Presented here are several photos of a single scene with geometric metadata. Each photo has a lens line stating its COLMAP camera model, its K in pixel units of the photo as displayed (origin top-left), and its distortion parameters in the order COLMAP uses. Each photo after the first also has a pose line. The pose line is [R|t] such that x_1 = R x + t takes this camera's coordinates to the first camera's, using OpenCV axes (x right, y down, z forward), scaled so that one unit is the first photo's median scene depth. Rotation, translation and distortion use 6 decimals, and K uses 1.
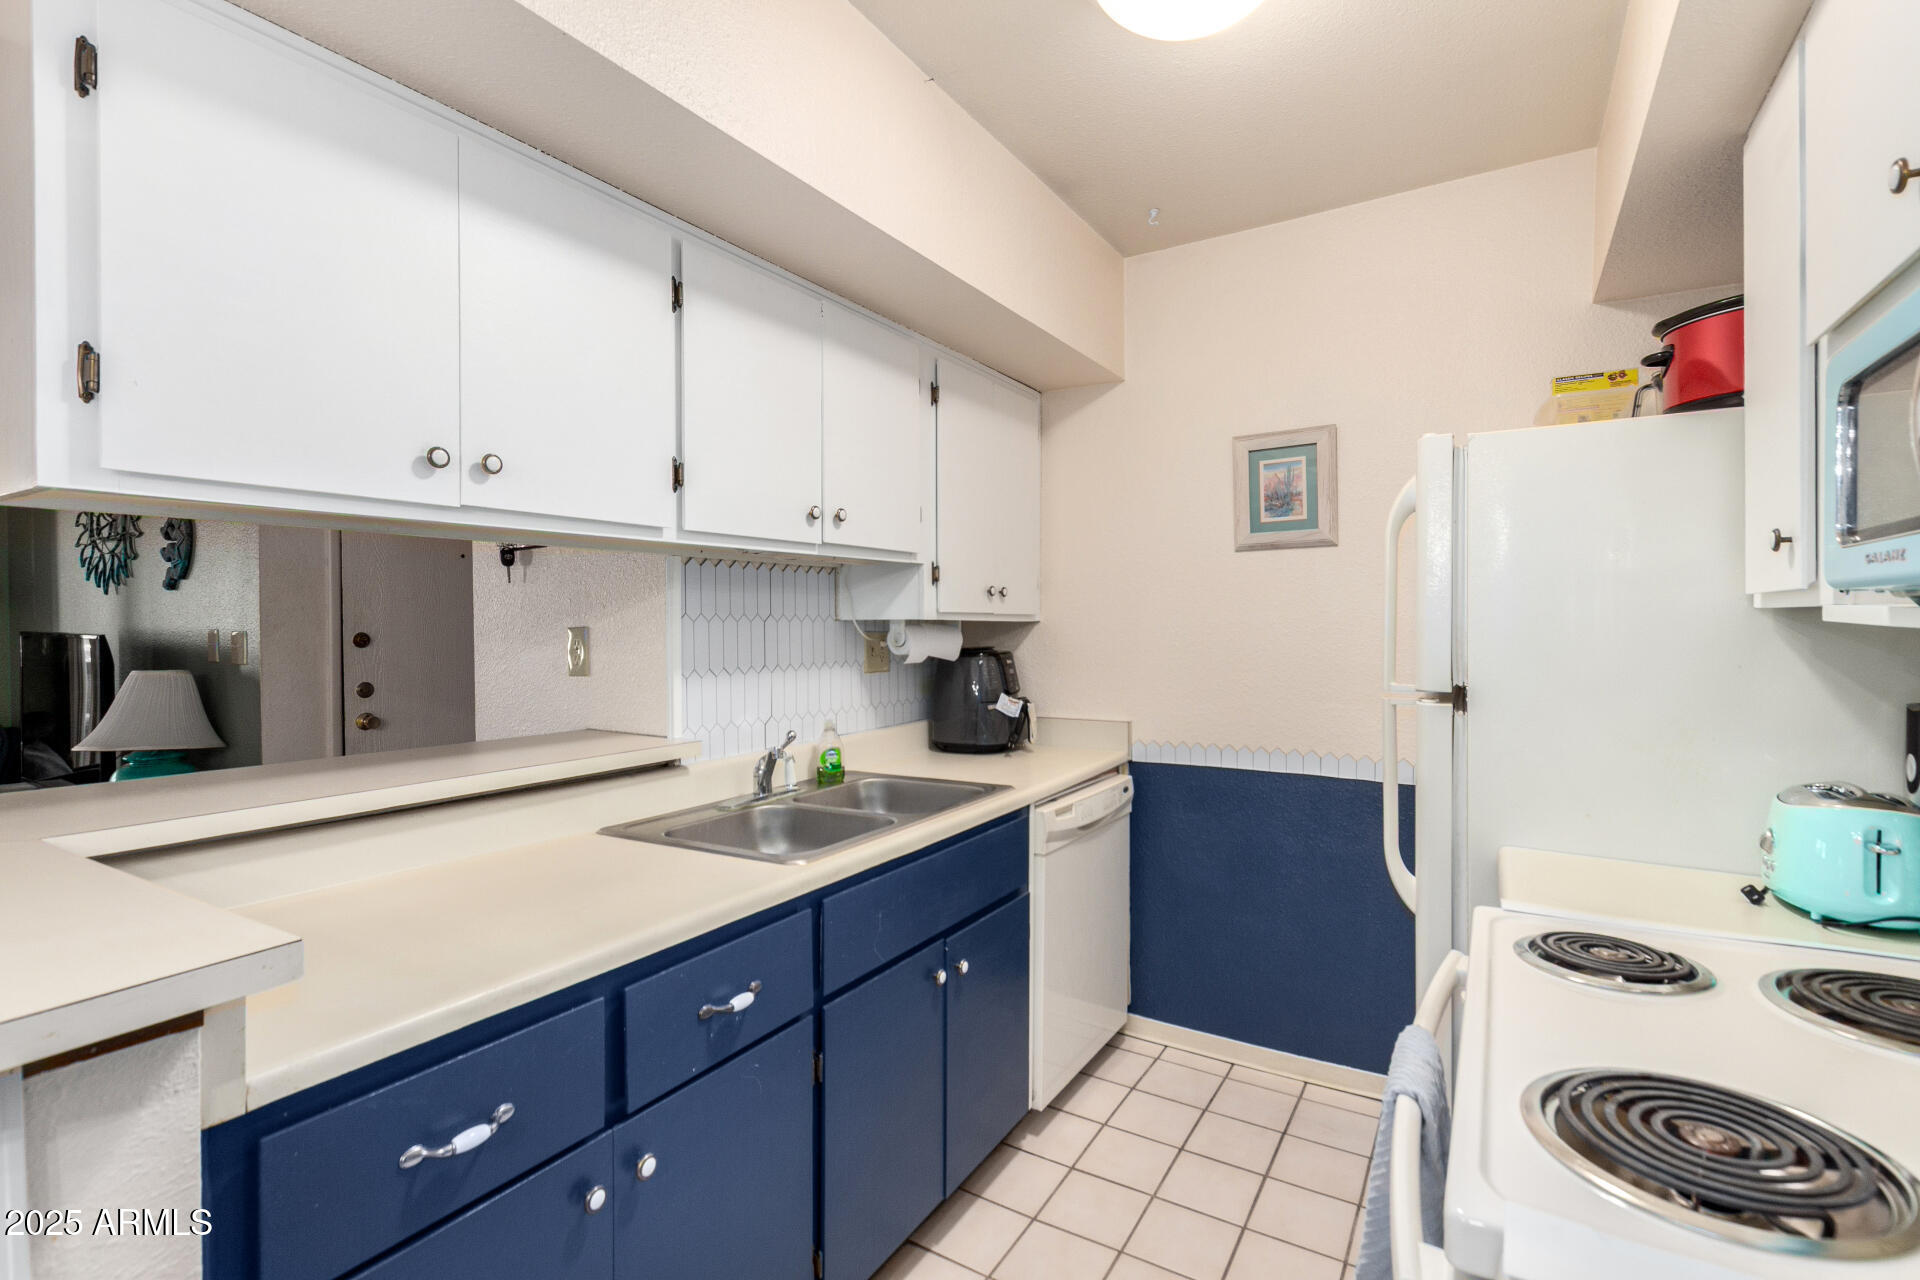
lens RADIAL K [[881.4, 0, 963.0], [0, 881.4, 637.3], [0, 0, 1]] dist [0.003637, -0.001123]
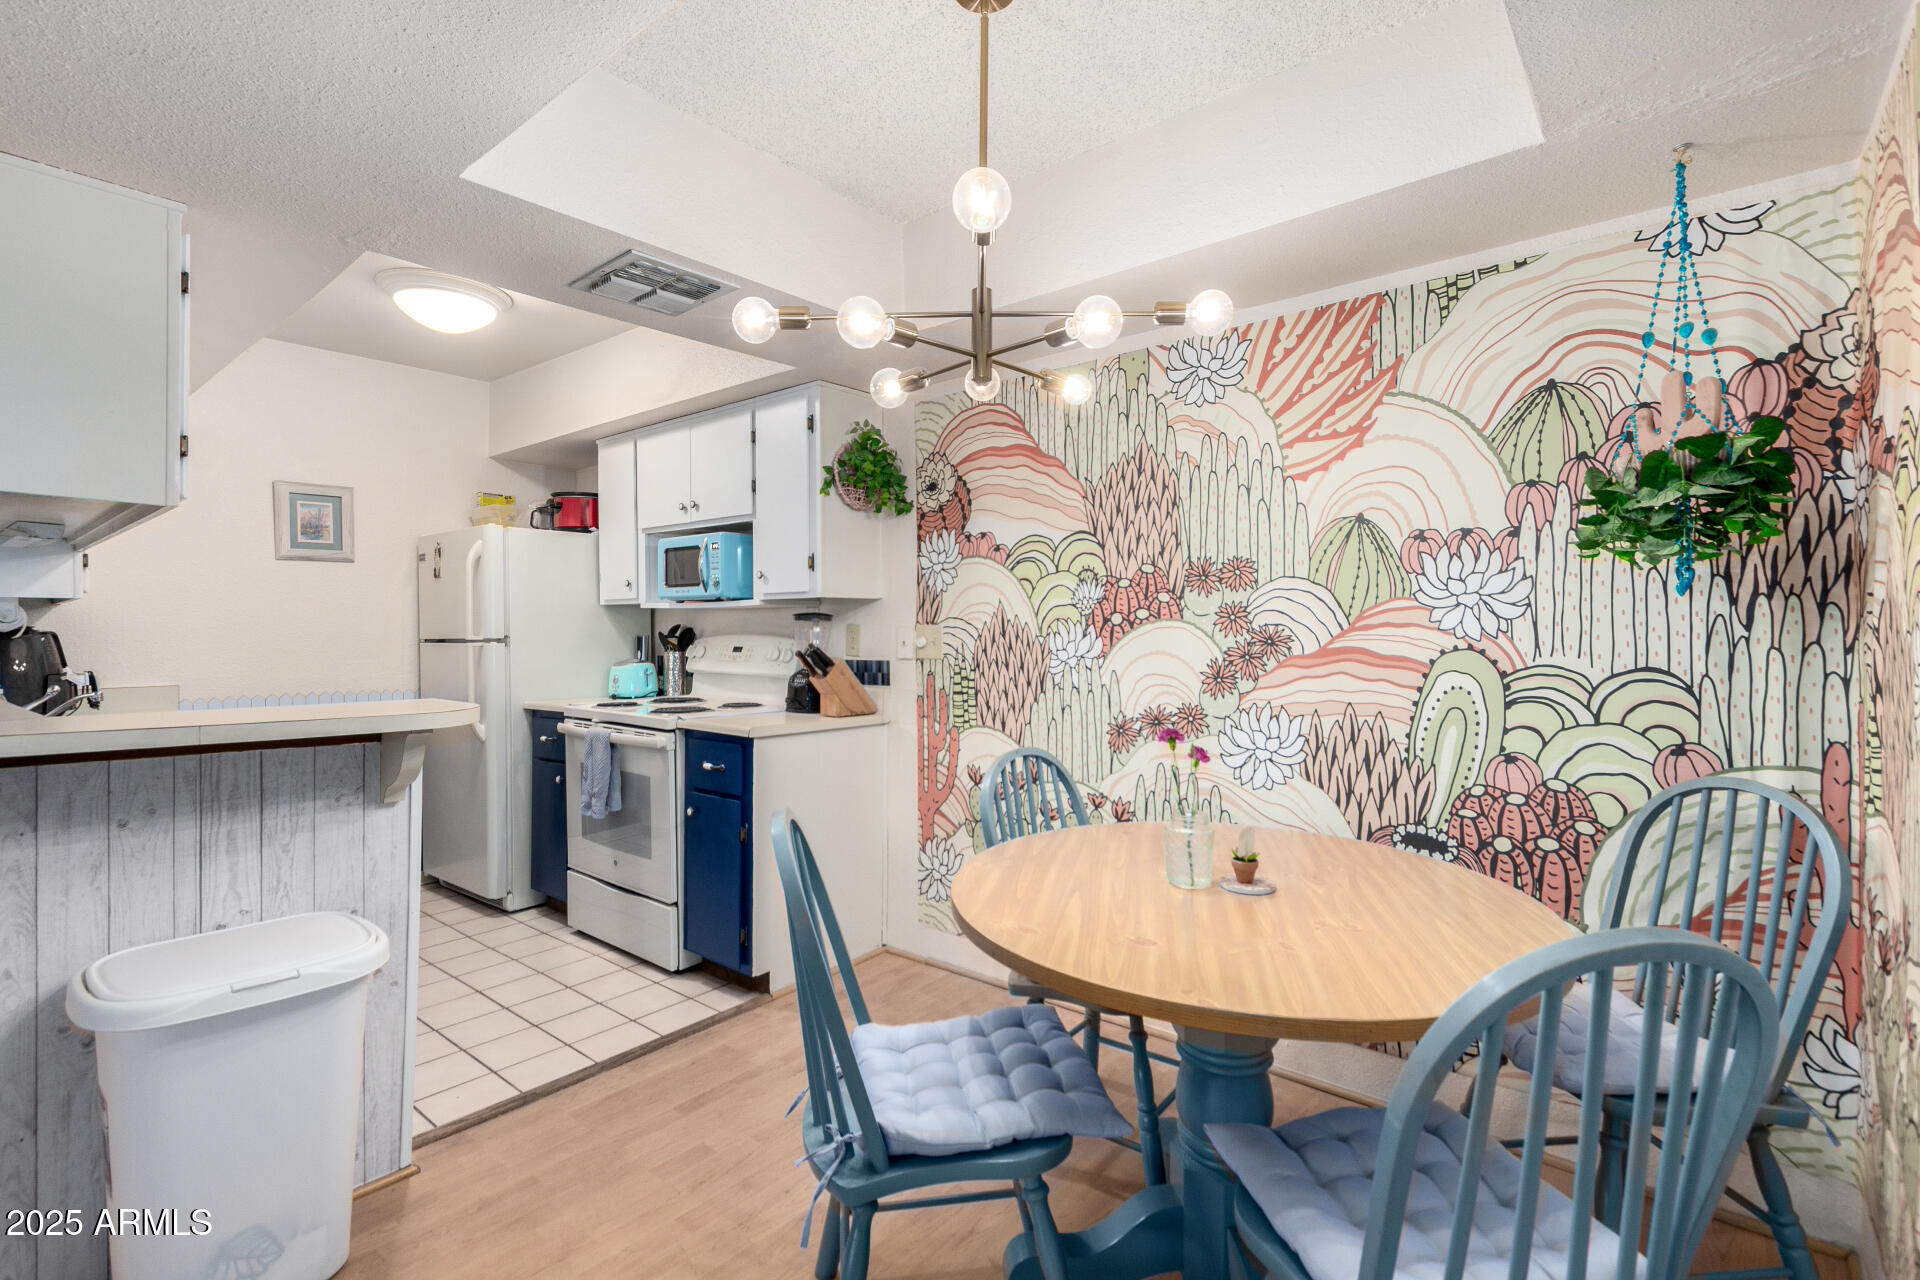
lens RADIAL K [[881.4, 0, 966.4], [0, 881.4, 636.7], [0, 0, 1]] dist [0.003637, -0.001123]
pose [[0.143974, -0.002990, 0.989577, -1.135106], [0.017947, 0.999839, 0.000410, 0.058196], [-0.989419, 0.017701, 0.144005, -0.384553]]
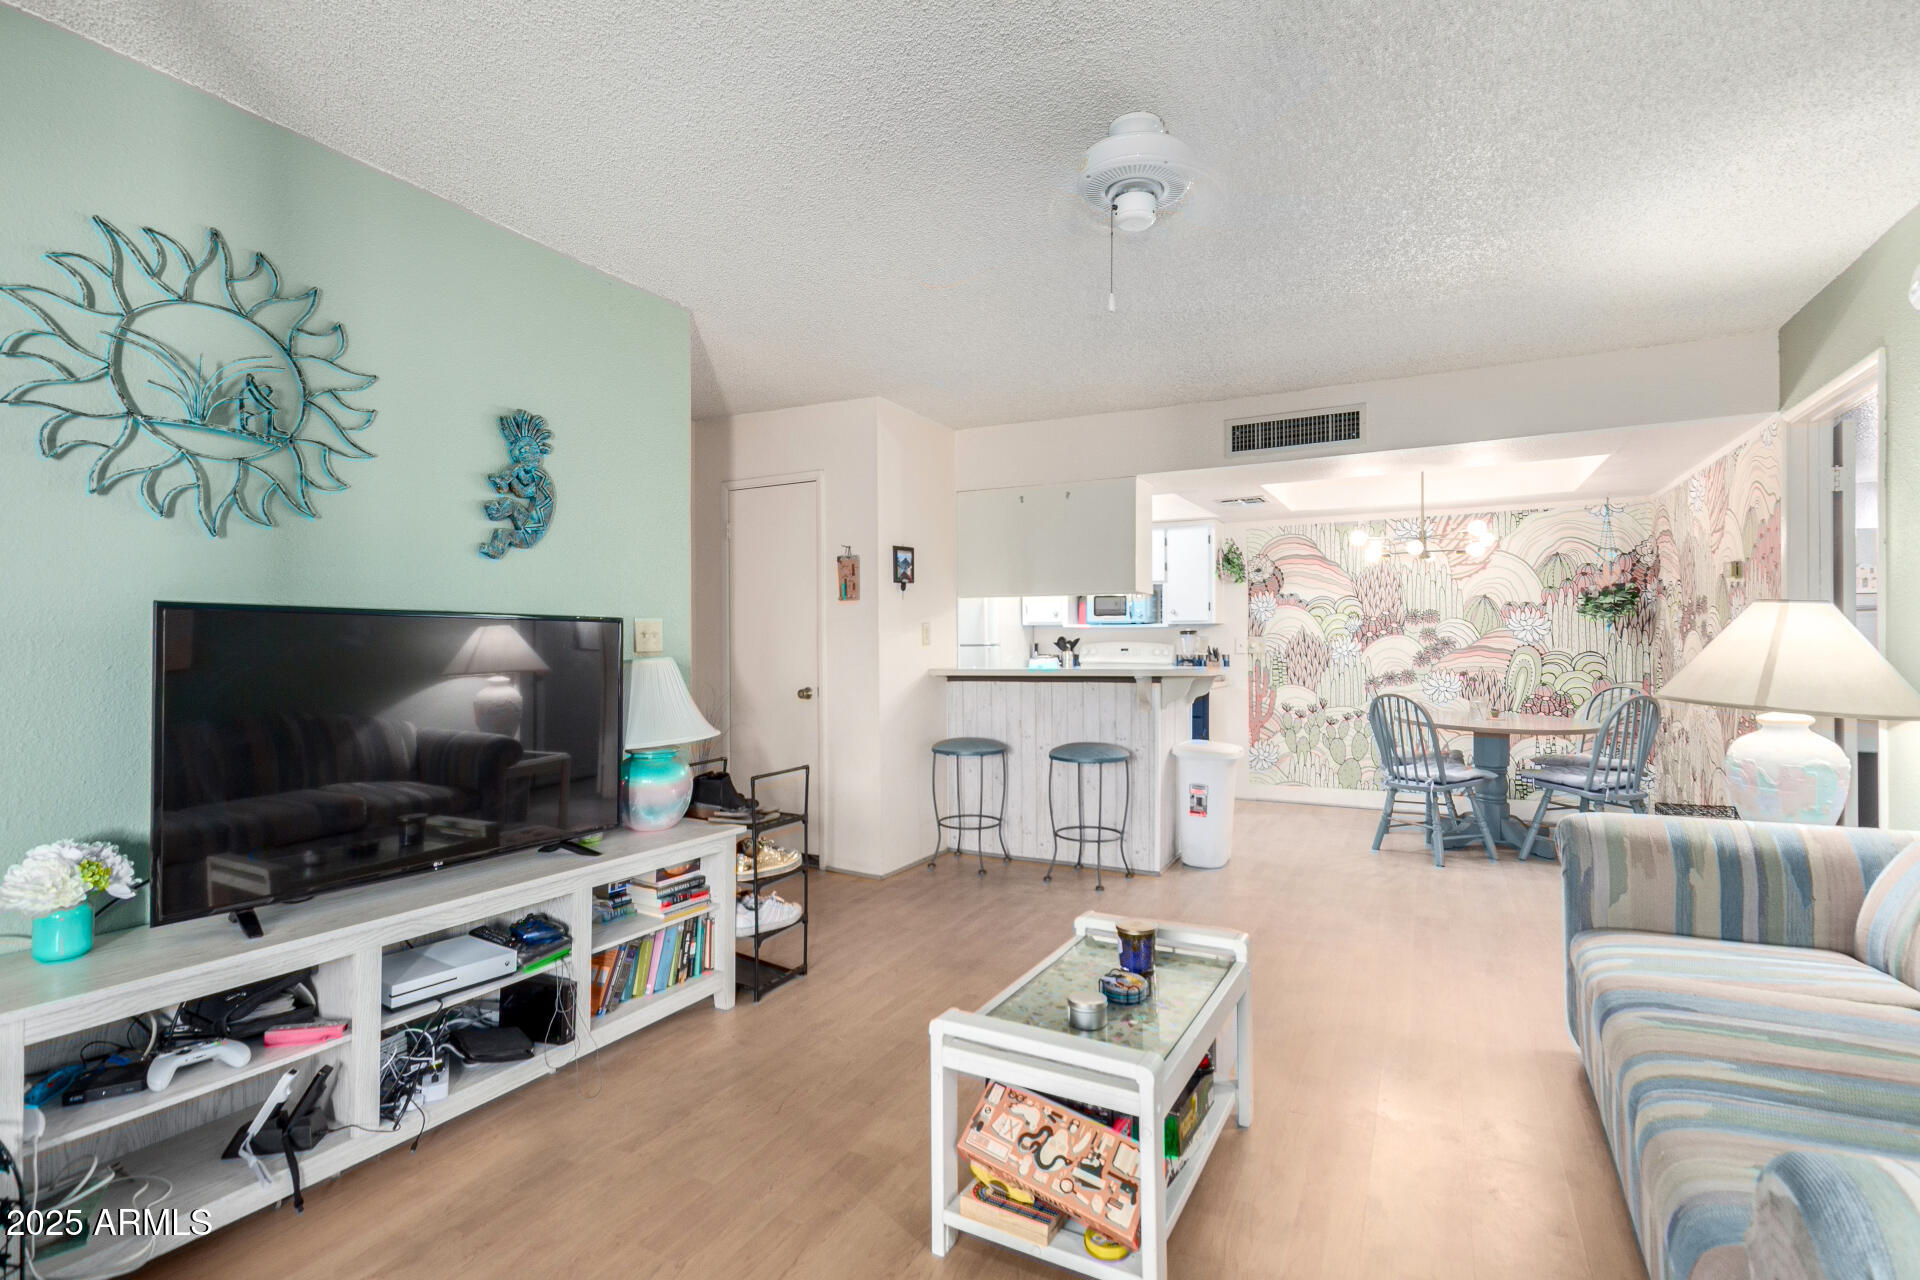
lens RADIAL K [[881.4, 0, 967.4], [0, 881.4, 638.3], [0, 0, 1]] dist [0.003637, -0.001123]
pose [[-0.056414, 0.007877, 0.998376, -2.631103], [0.020356, 0.999770, -0.006738, 0.043585], [-0.998200, 0.019943, -0.056561, 1.017217]]
